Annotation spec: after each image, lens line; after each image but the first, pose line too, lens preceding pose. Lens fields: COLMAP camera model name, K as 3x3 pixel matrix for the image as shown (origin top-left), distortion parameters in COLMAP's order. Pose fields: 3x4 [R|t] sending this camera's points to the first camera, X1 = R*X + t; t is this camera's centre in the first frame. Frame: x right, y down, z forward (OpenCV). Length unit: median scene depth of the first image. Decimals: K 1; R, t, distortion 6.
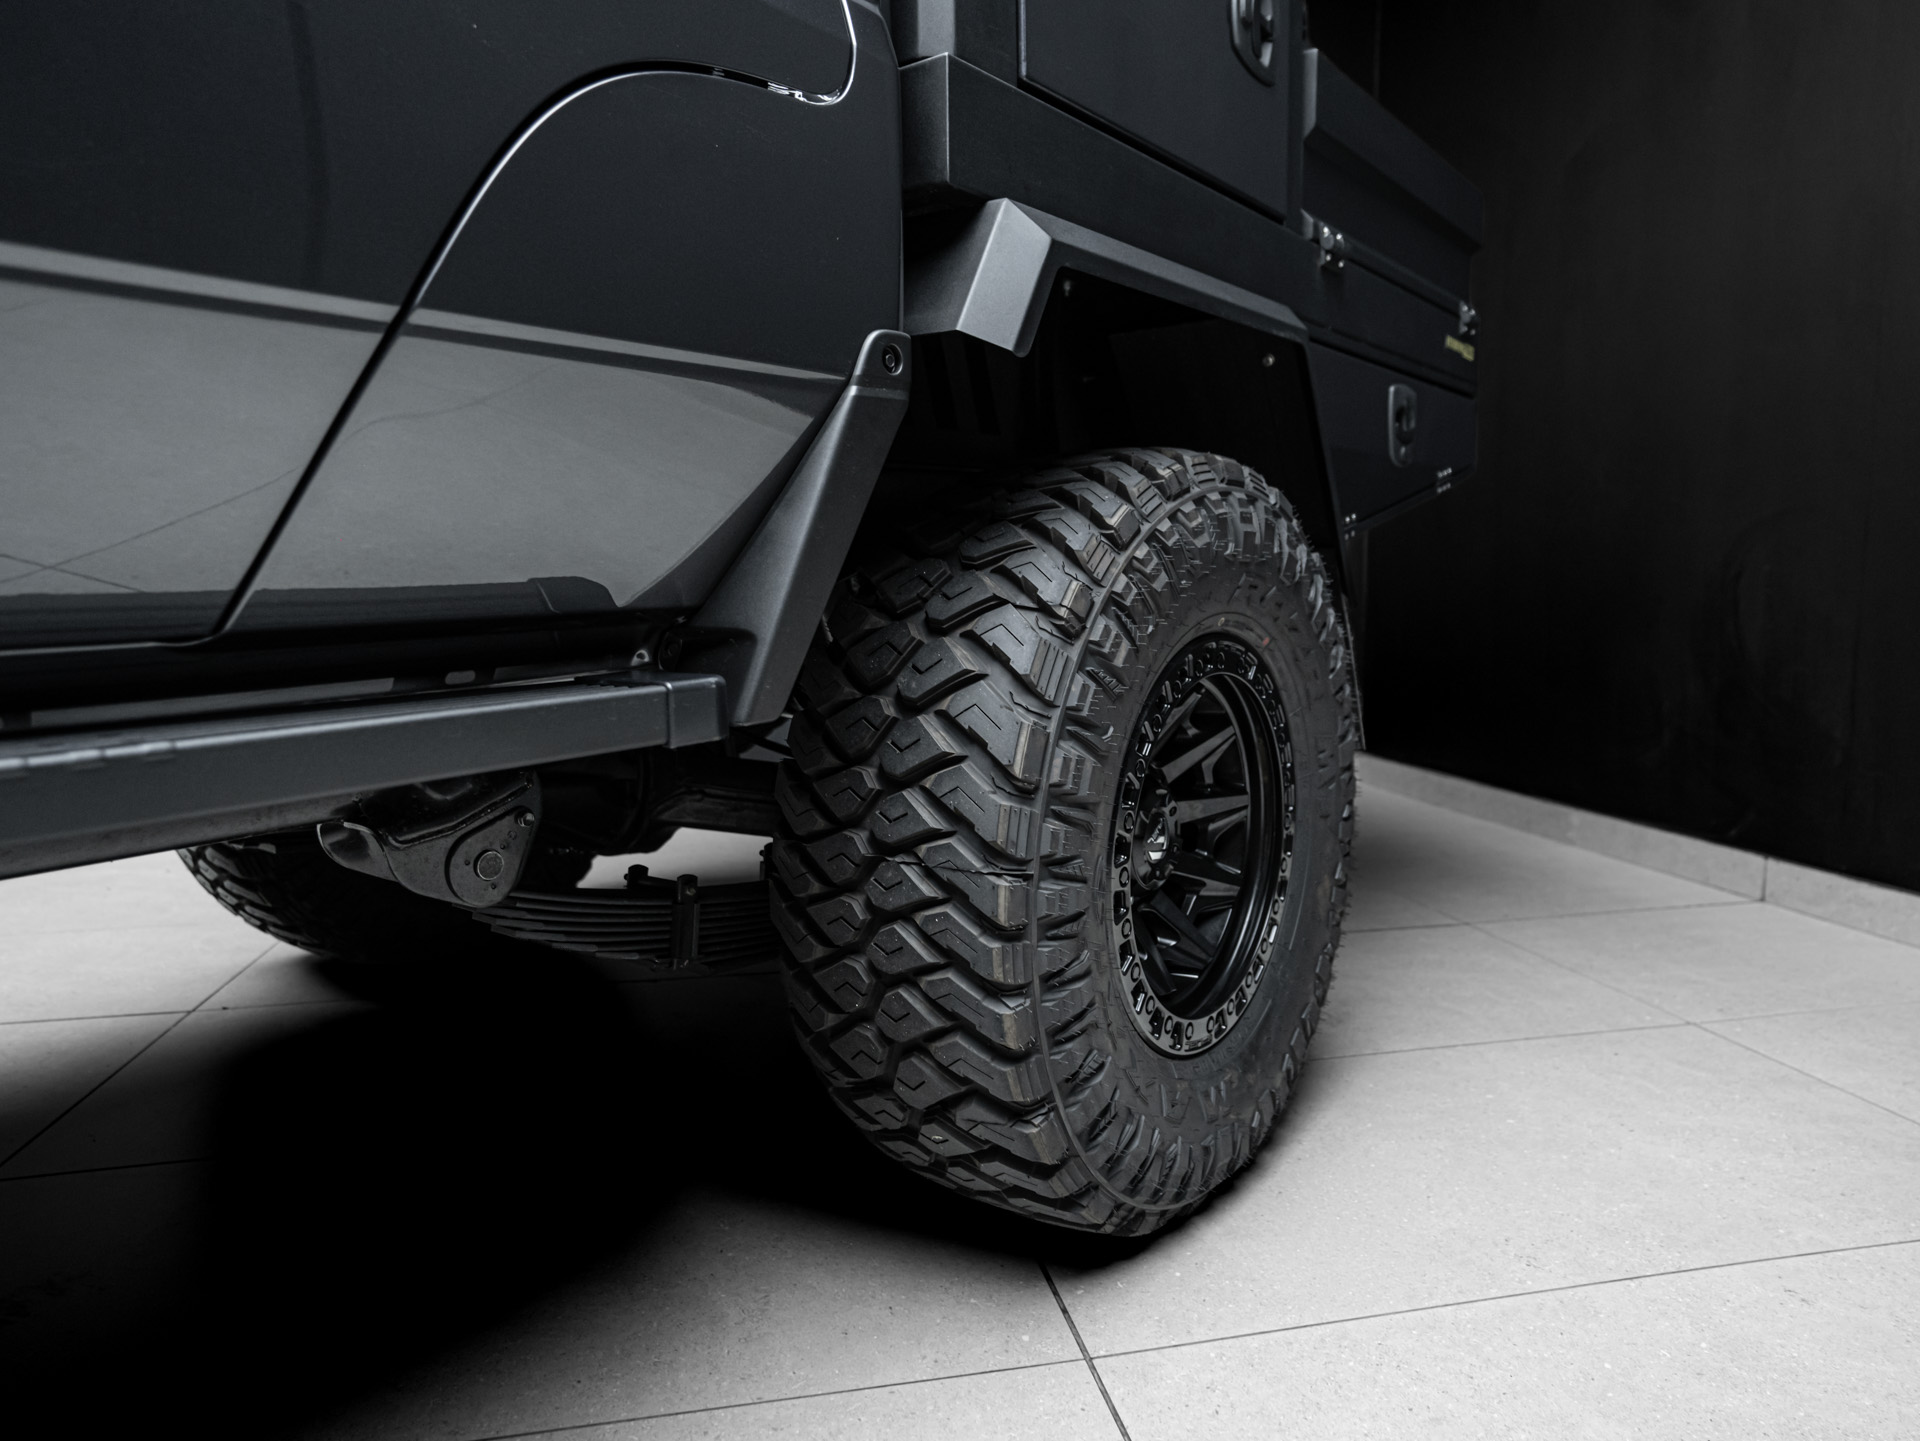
lens RADIAL K [[1216.7, 0, 960.0], [0, 1216.7, 720.5], [0, 0, 1]] dist [-0.062840, 0.058205]
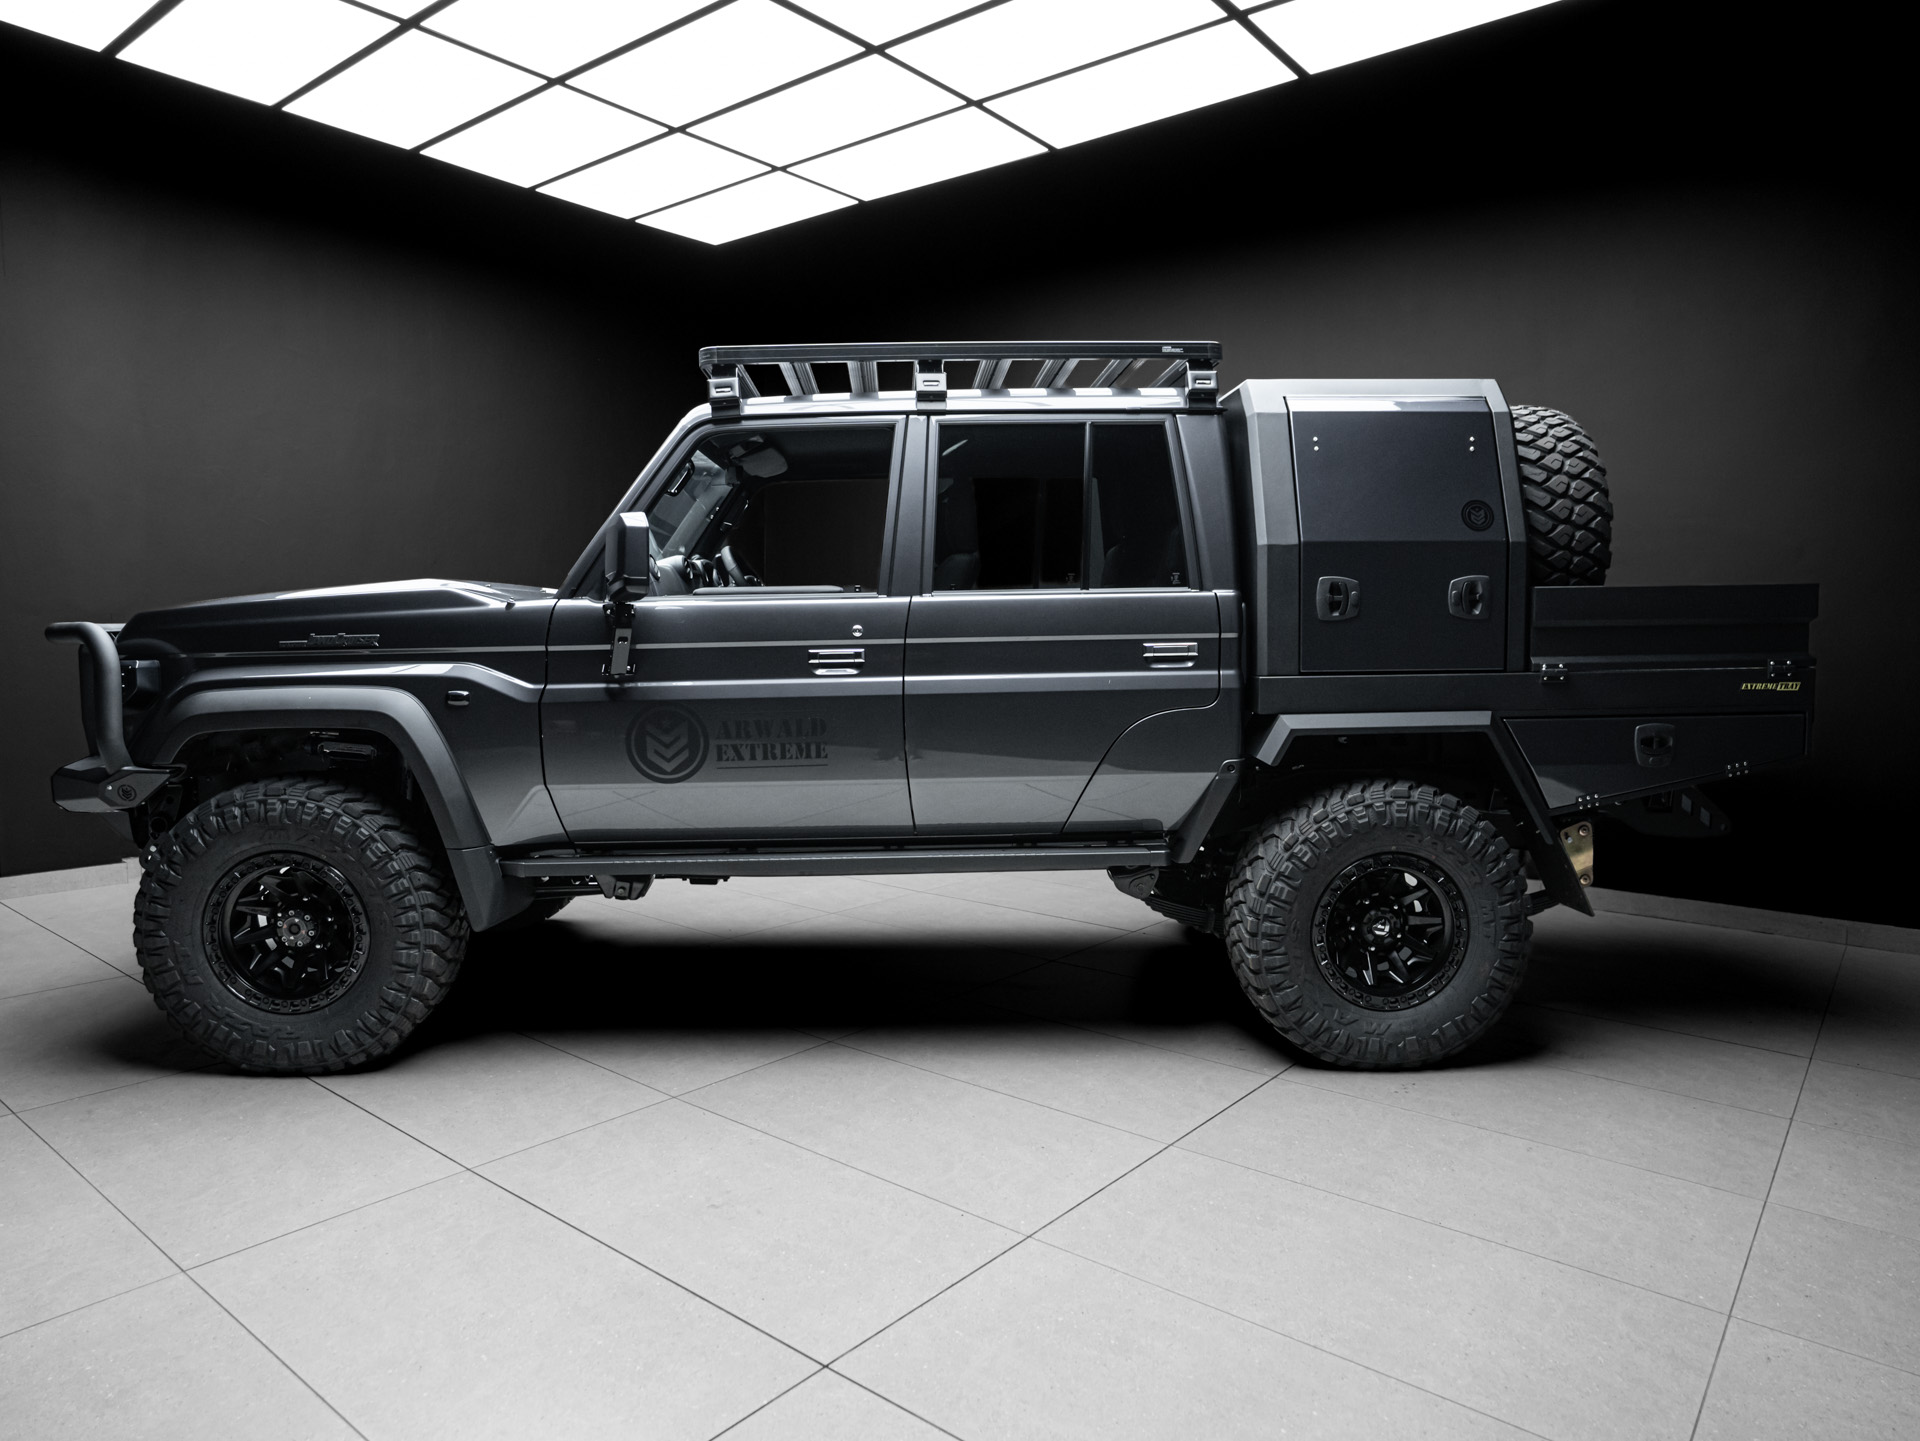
lens RADIAL K [[1216.7, 0, 960.0], [0, 1216.7, 720.5], [0, 0, 1]] dist [-0.062840, 0.058205]
pose [[0.638080, 0.075295, -0.766280, 1.950586], [-0.099390, 0.994935, 0.015000, -0.367697], [0.763529, 0.066590, 0.642332, -1.740435]]
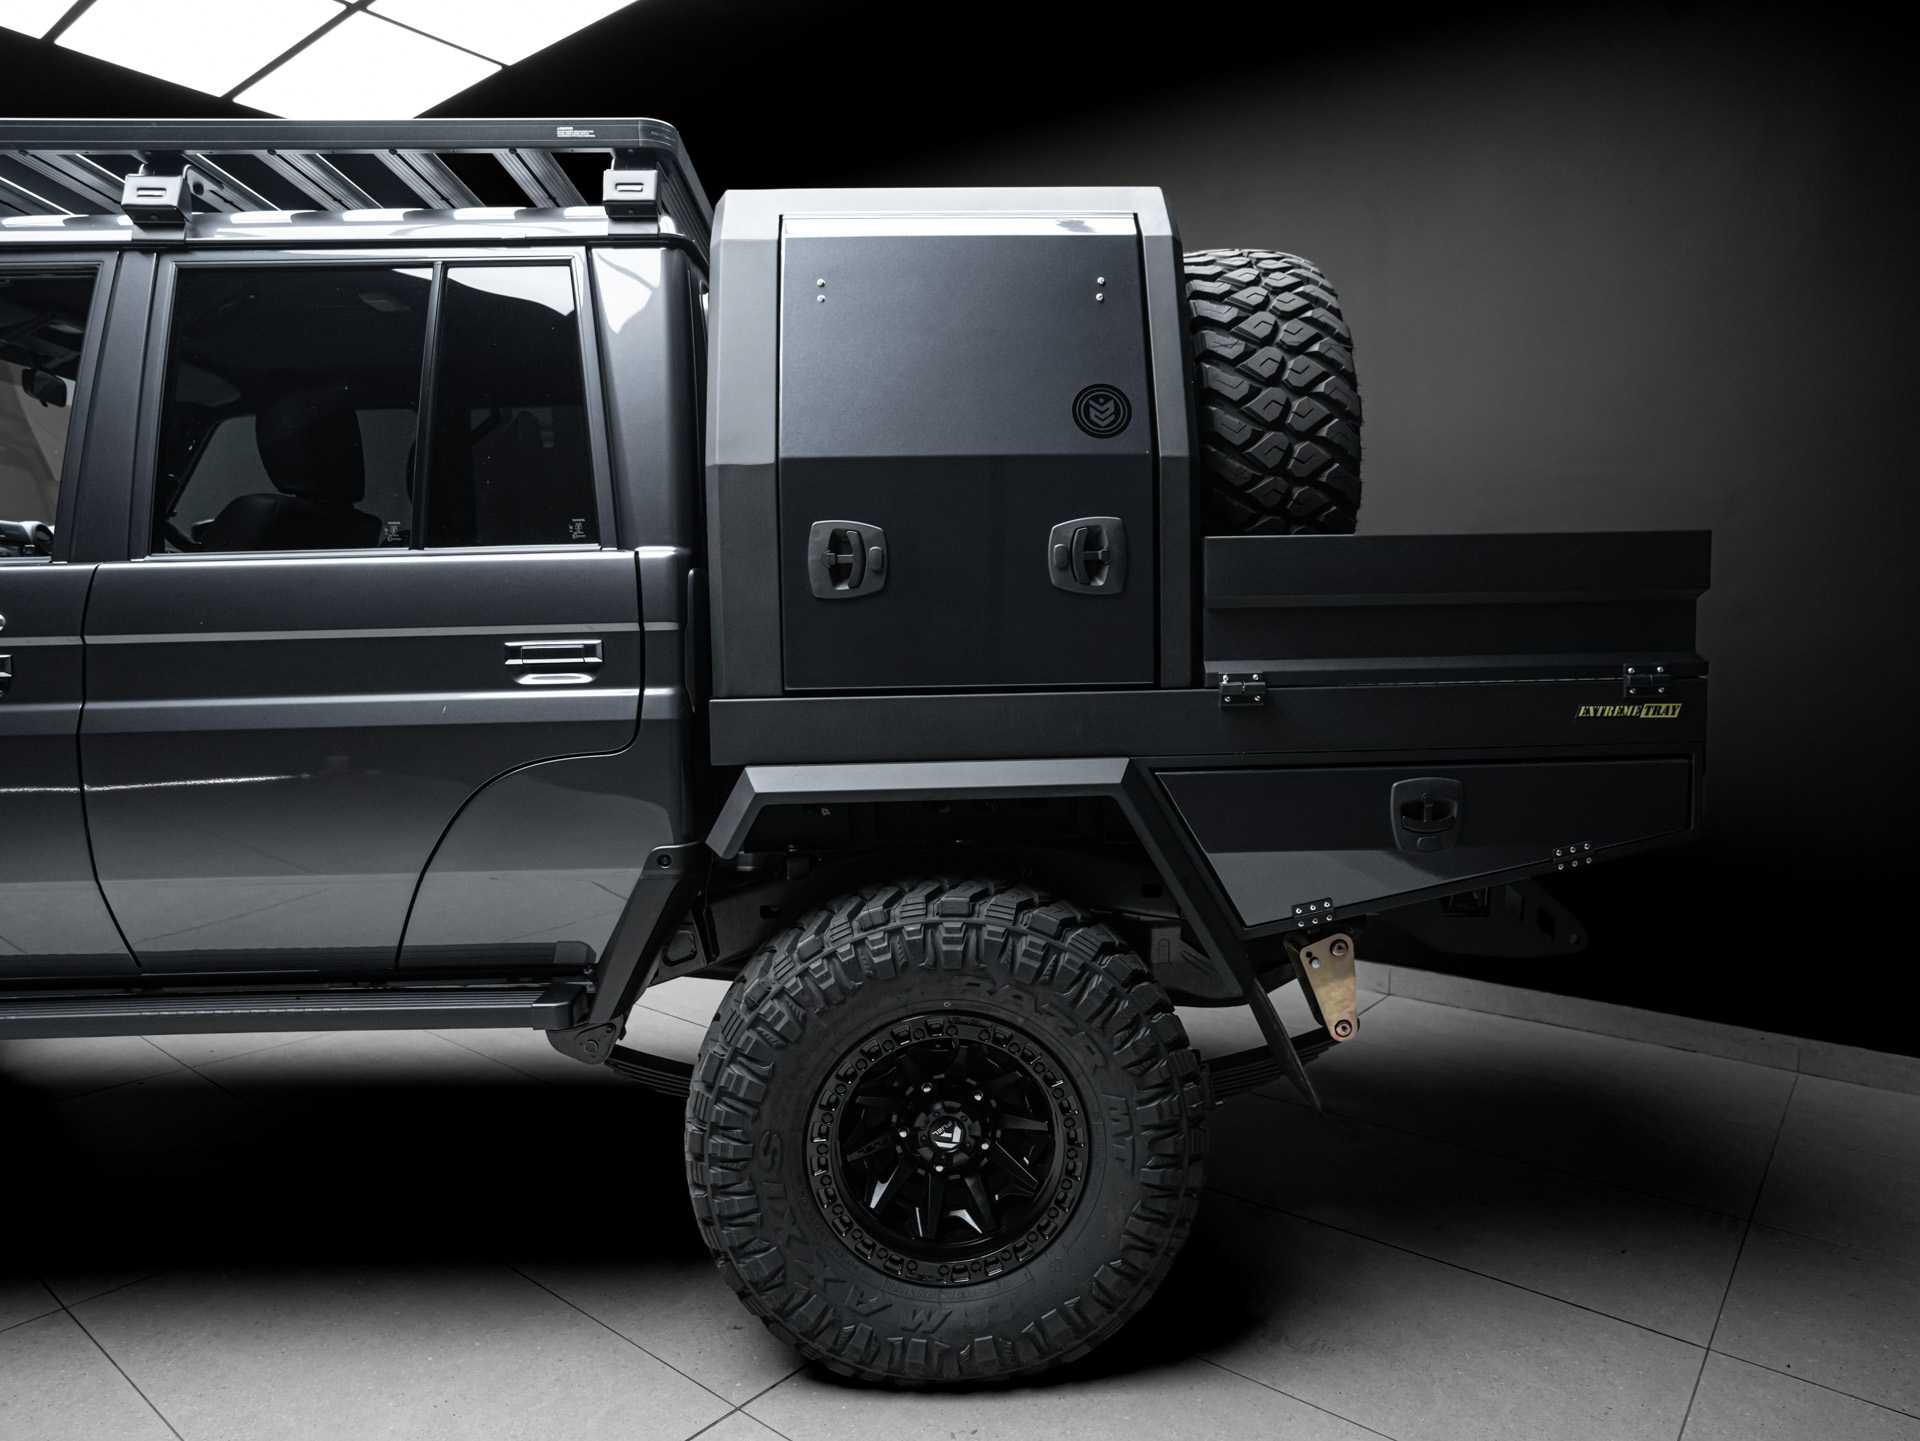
lens RADIAL K [[1216.7, 0, 960.0], [0, 1216.7, 720.5], [0, 0, 1]] dist [-0.062840, 0.058205]
pose [[0.638449, 0.069957, -0.766478, 1.620496], [-0.095117, 0.995398, 0.011621, -0.539077], [0.763764, 0.065485, 0.642165, 0.042329]]
